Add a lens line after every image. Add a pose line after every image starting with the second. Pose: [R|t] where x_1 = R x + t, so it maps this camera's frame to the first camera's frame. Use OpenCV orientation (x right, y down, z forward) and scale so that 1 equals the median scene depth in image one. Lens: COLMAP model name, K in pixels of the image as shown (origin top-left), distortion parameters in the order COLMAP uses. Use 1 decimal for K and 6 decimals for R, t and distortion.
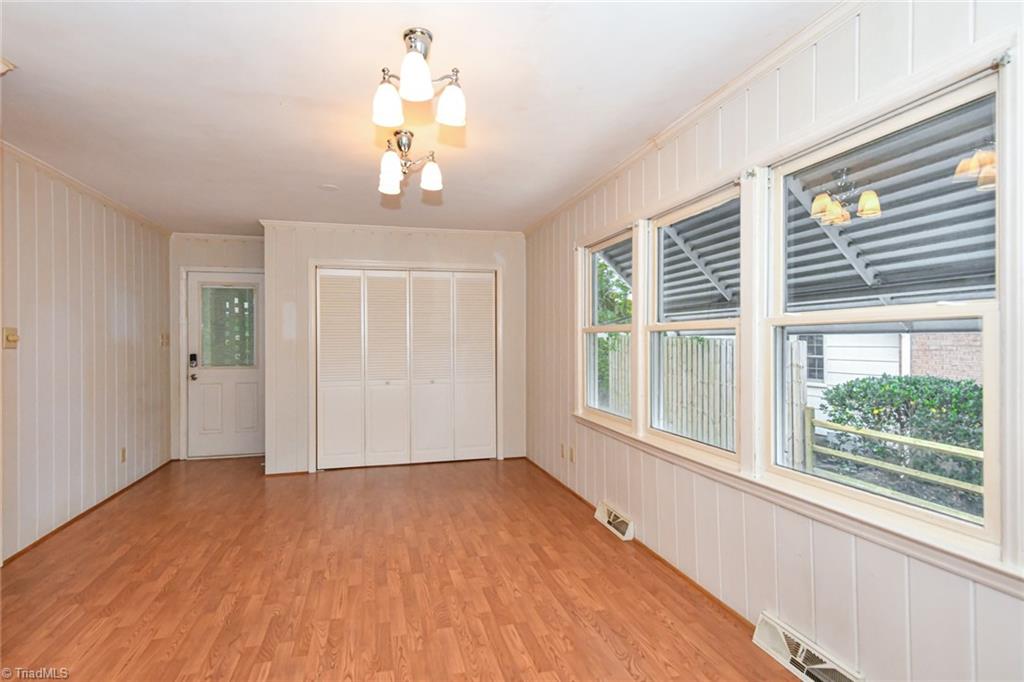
lens RADIAL K [[525.8, 0, 503.8], [0, 525.8, 337.6], [0, 0, 1]] dist [0.019266, -0.008139]
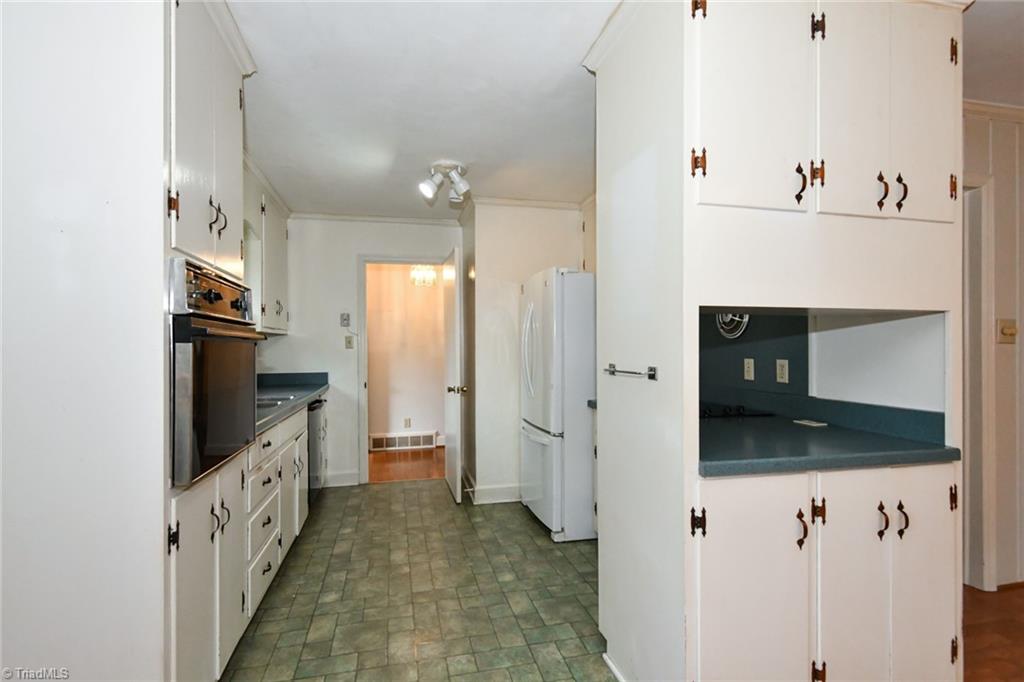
lens RADIAL K [[486.4, 0, 501.8], [0, 486.4, 346.2], [0, 0, 1]] dist [-0.003203, -0.001606]
pose [[-0.029992, 0.004846, -0.999538, -0.124360], [0.010535, 0.999934, 0.004532, 0.013845], [0.999495, -0.010394, -0.030041, 0.213554]]
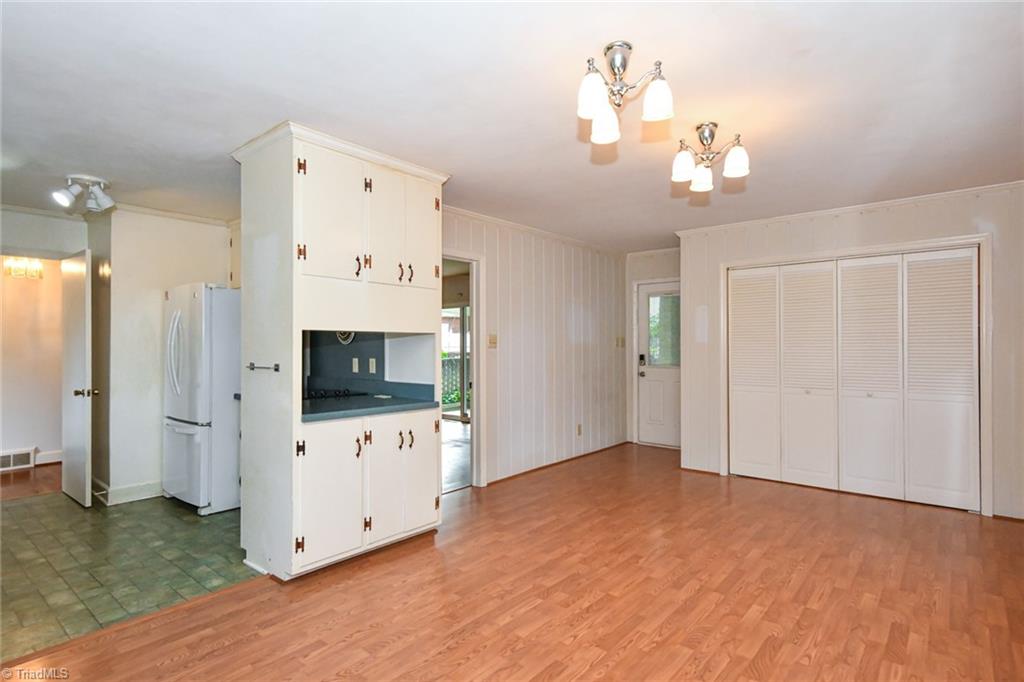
lens RADIAL K [[525.8, 0, 506.4], [0, 525.8, 341.9], [0, 0, 1]] dist [0.019266, -0.008139]
pose [[0.580442, 0.000451, -0.814302, 0.362672], [0.002231, 0.999995, 0.002144, -0.000473], [0.814299, -0.003061, 0.580438, 0.144477]]
